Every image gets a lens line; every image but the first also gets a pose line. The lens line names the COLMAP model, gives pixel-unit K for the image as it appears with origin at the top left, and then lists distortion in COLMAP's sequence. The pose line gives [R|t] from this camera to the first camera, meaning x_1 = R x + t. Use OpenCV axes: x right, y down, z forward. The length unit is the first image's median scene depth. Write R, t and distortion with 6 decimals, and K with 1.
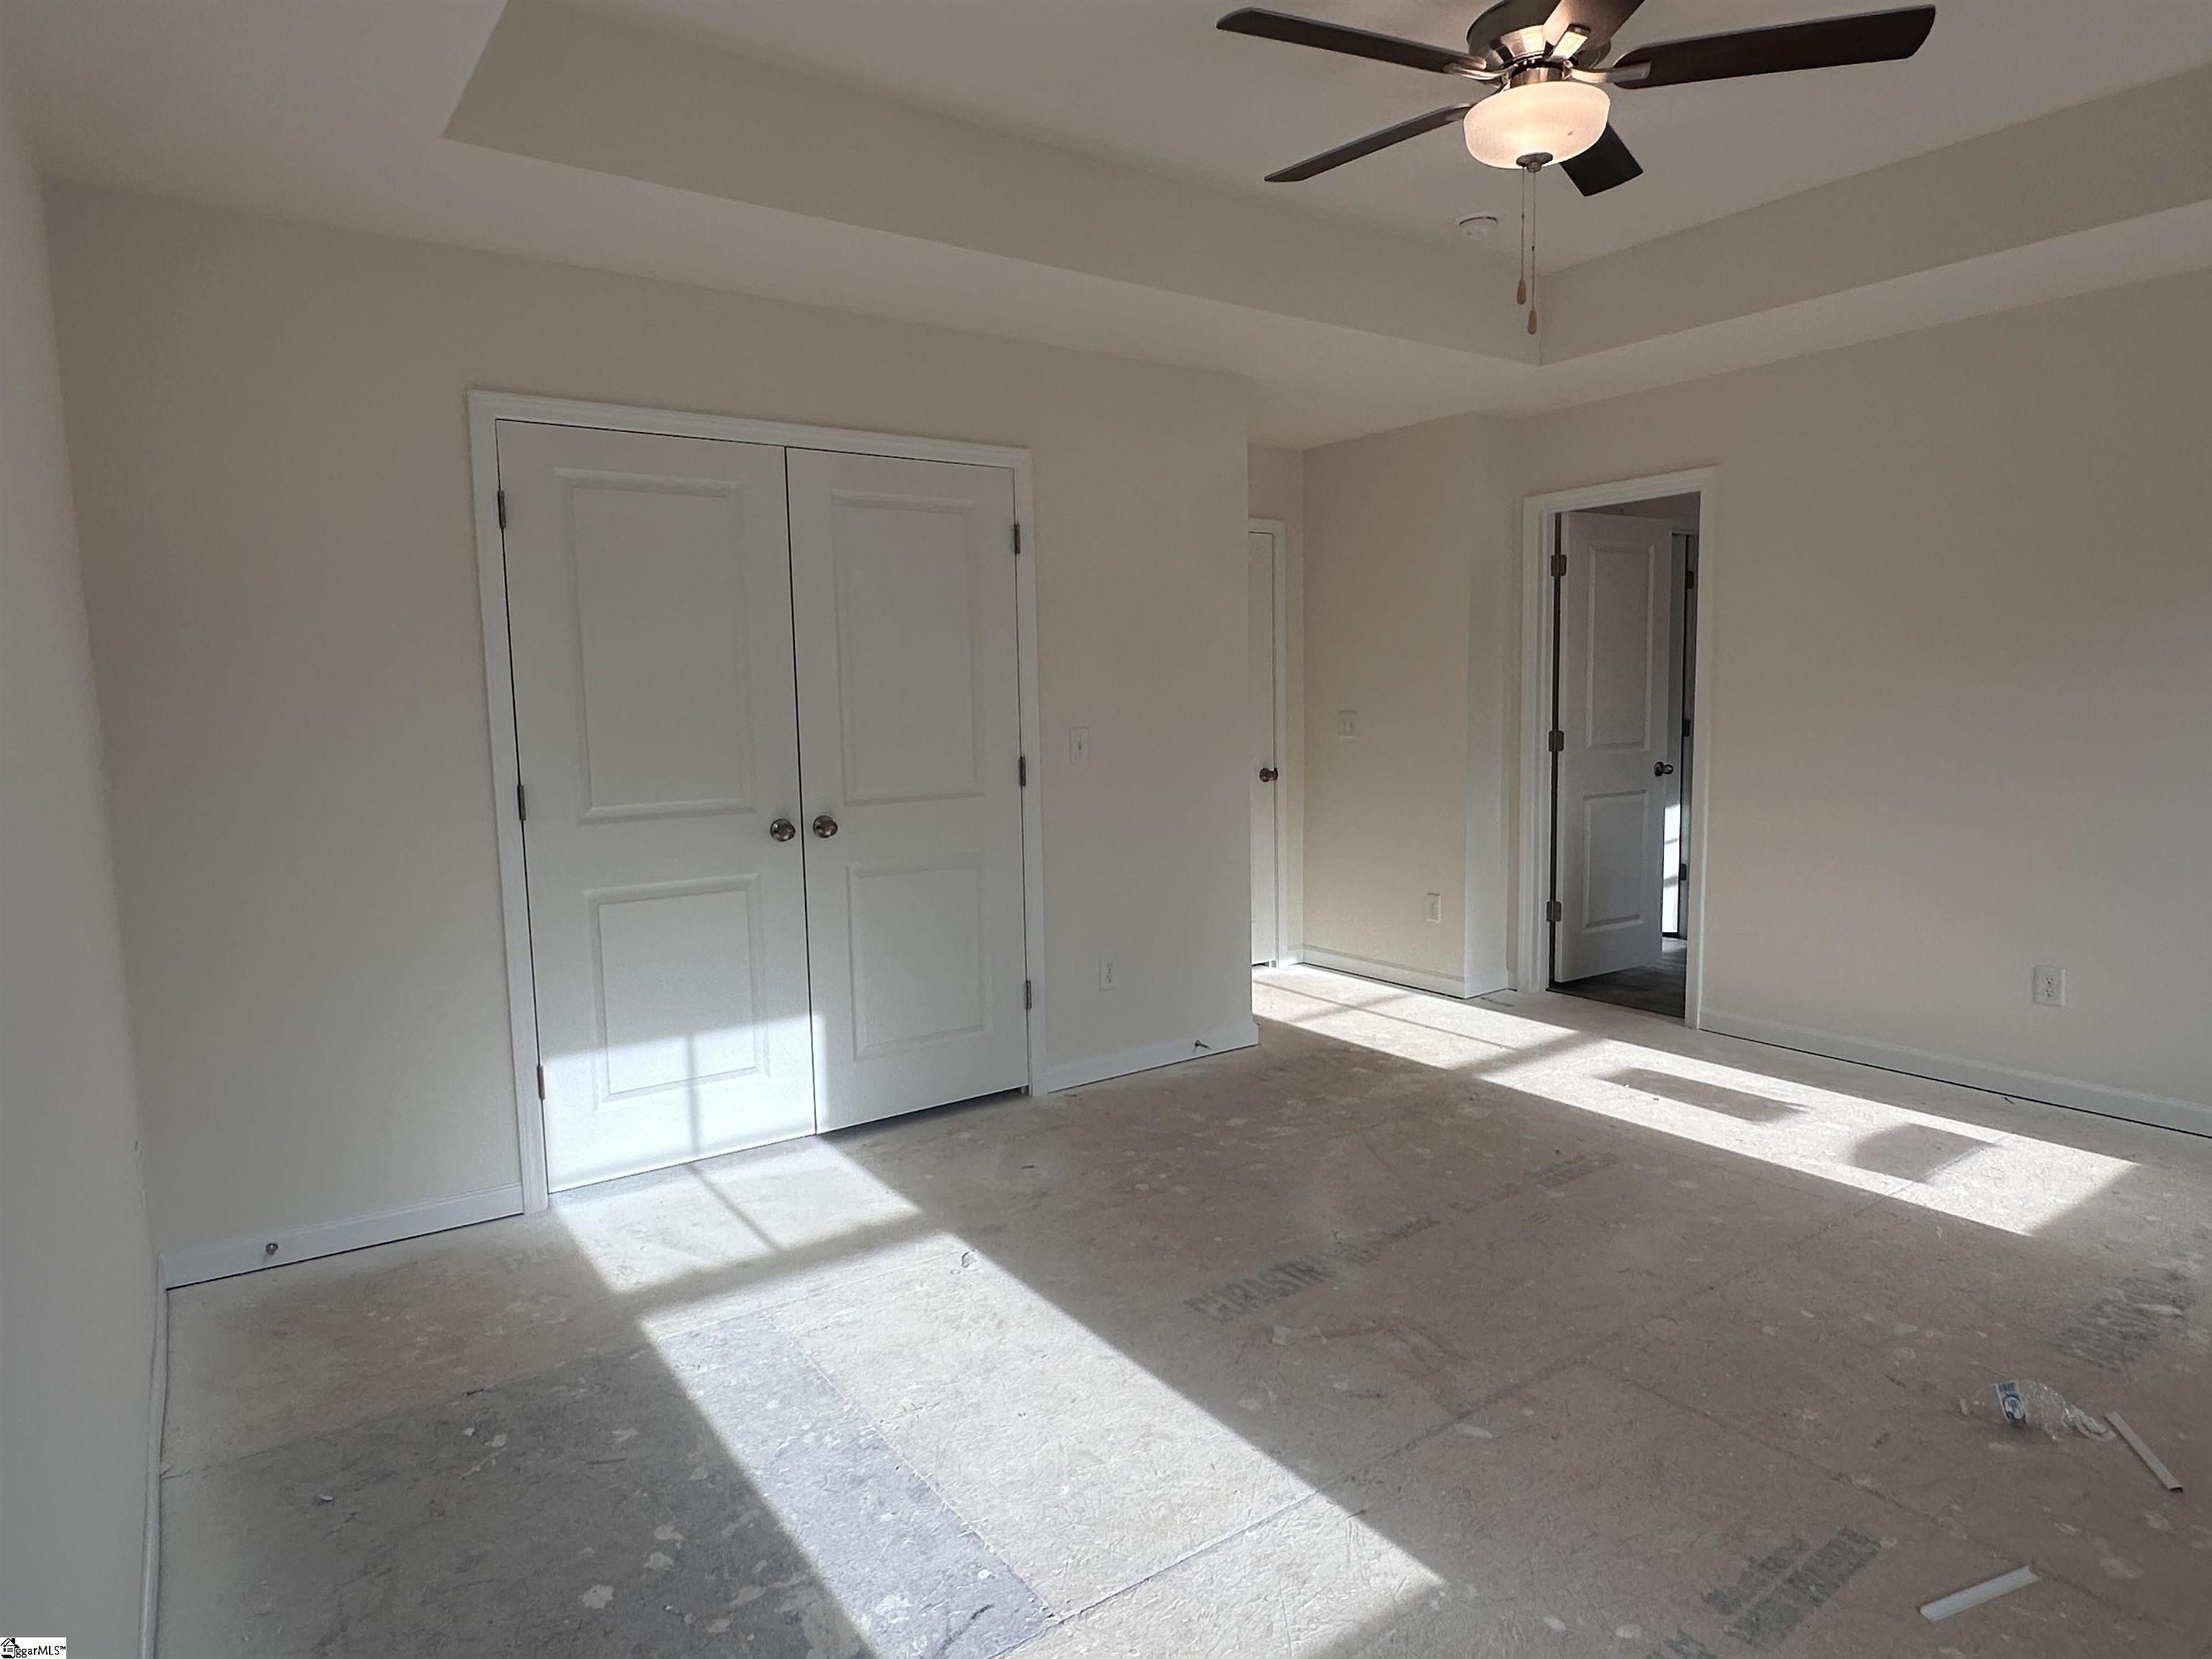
lens RADIAL K [[1296.1, 0, 1103.5], [0, 1296.1, 843.4], [0, 0, 1]] dist [-0.002575, 0.000430]
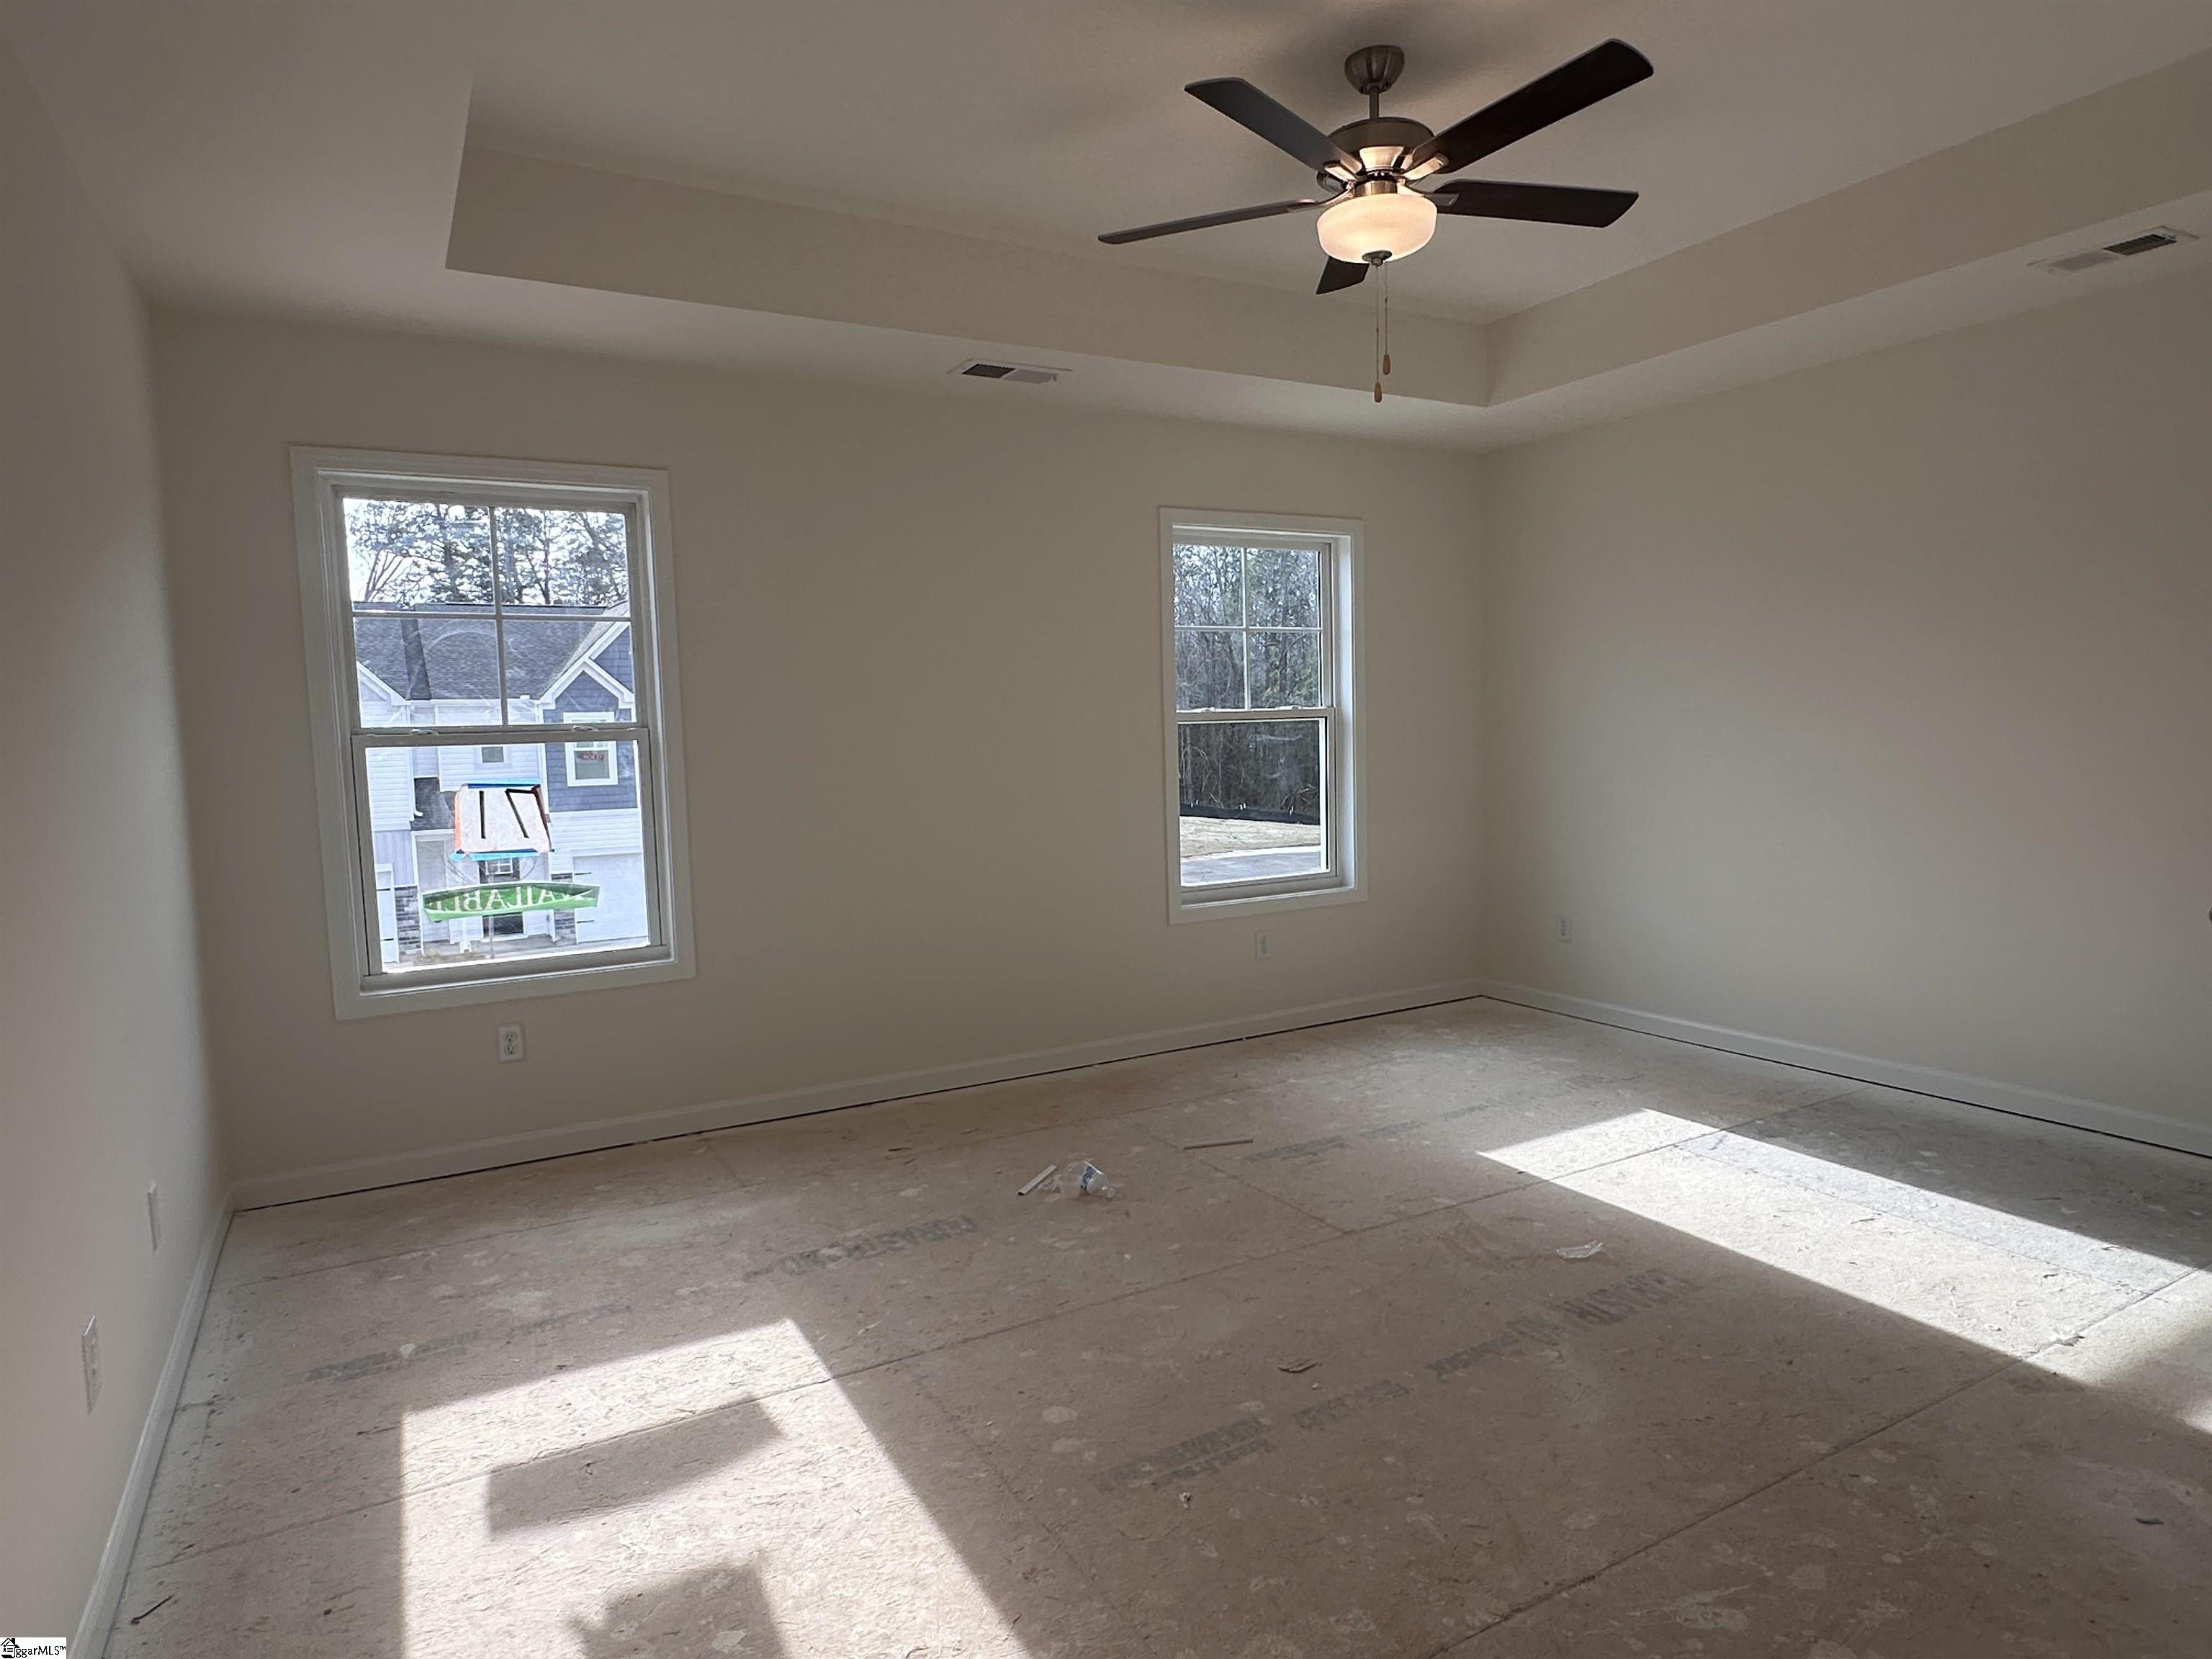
lens RADIAL K [[1296.1, 0, 1103.5], [0, 1296.1, 843.4], [0, 0, 1]] dist [-0.002575, 0.000430]
pose [[-0.993615, 0.036271, 0.106831, 0.364284], [0.057859, 0.976730, 0.206522, -0.201807], [-0.096854, 0.211385, -0.972592, 1.744677]]
